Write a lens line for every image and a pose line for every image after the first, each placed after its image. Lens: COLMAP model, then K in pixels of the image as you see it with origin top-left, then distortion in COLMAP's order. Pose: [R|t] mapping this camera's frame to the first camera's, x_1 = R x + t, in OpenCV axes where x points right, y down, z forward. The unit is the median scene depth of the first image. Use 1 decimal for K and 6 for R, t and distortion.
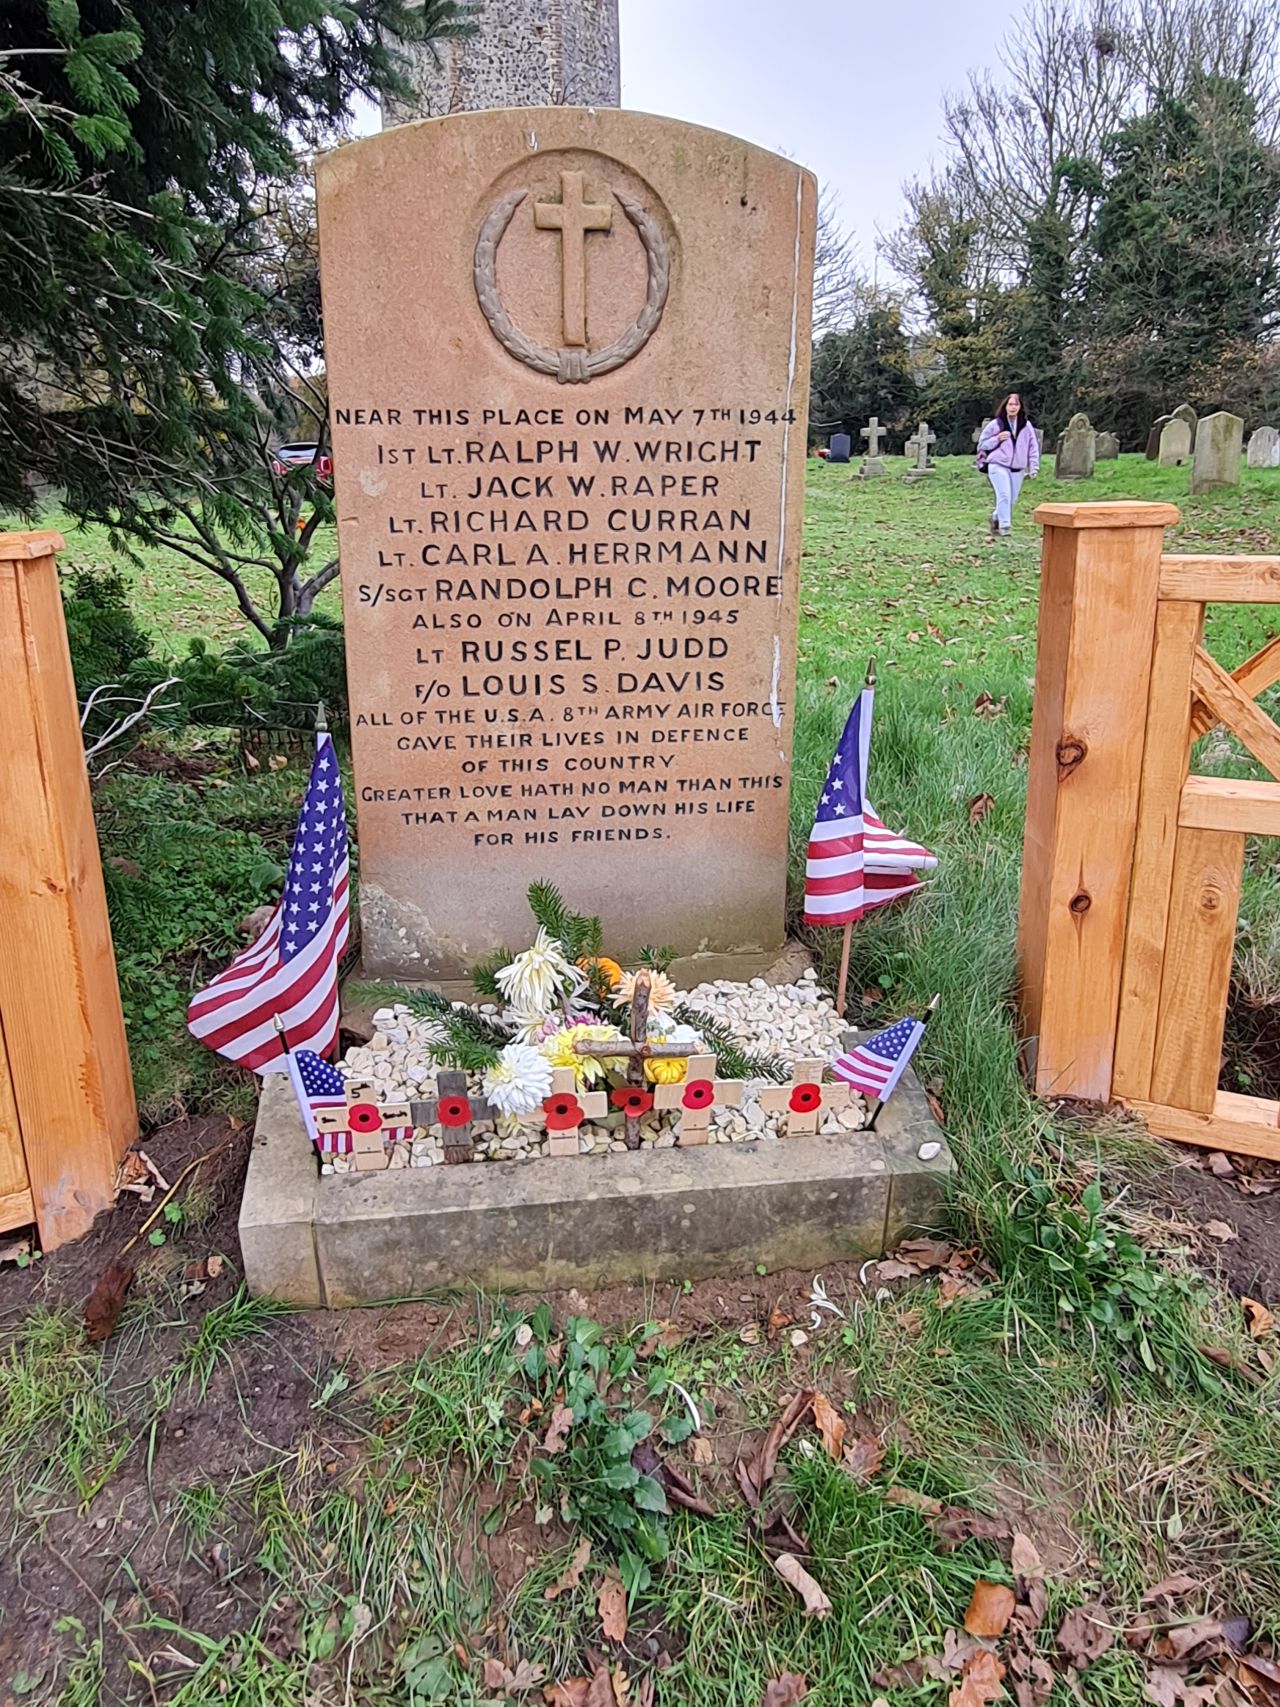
lens RADIAL K [[1349.8, 0, 640.0], [0, 1349.8, 853.5], [0, 0, 1]] dist [0.005739, 0.012100]
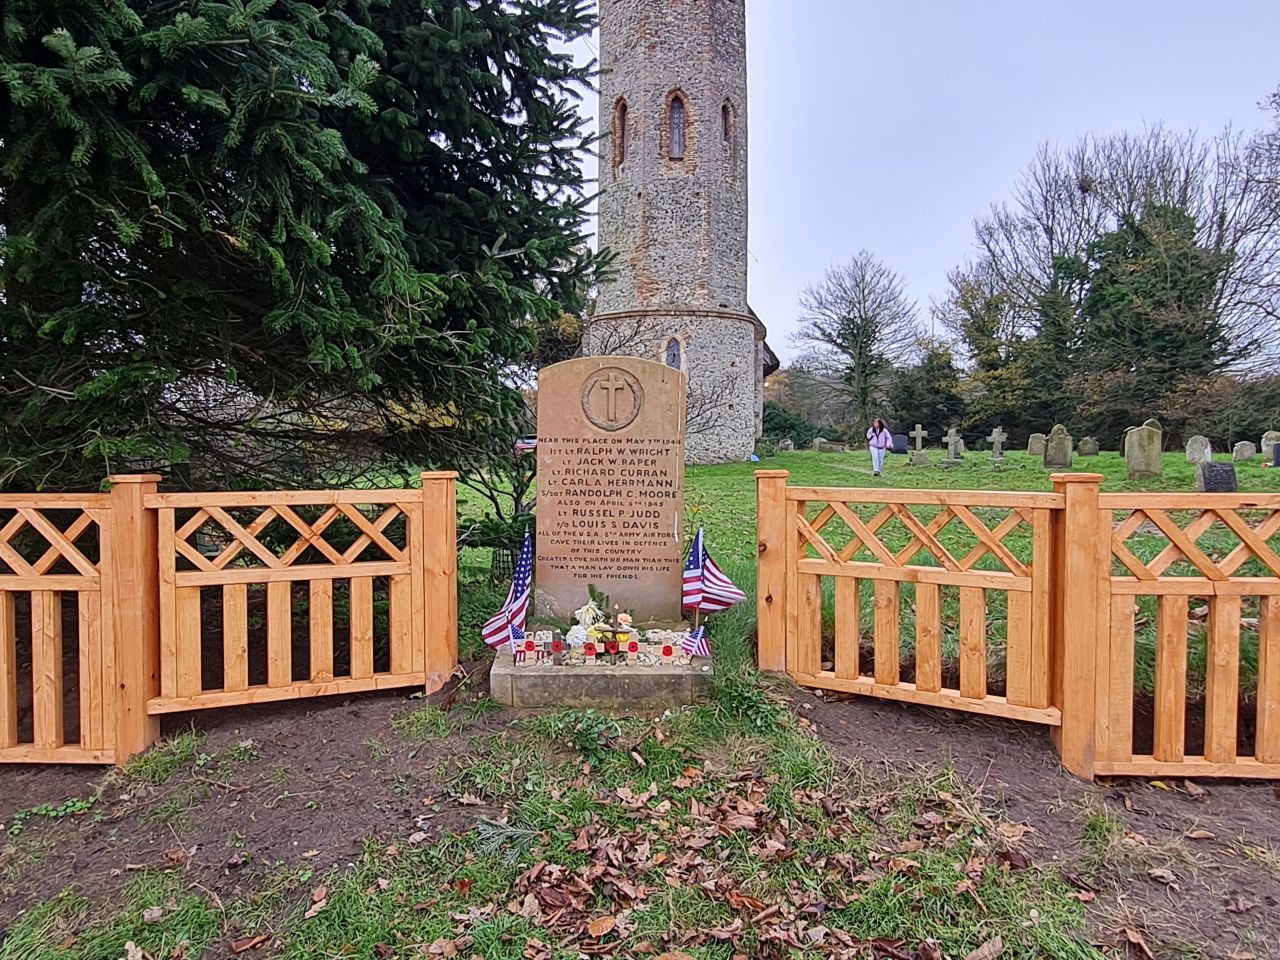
lens RADIAL K [[1012.1, 0, 640.0], [0, 1012.1, 480.0], [0, 0, 1]] dist [0.005739, 0.012100]
pose [[0.991325, 0.021599, -0.129643, 0.319063], [-0.053230, 0.967864, -0.245776, 0.339600], [0.120169, 0.250544, 0.960618, -1.228549]]
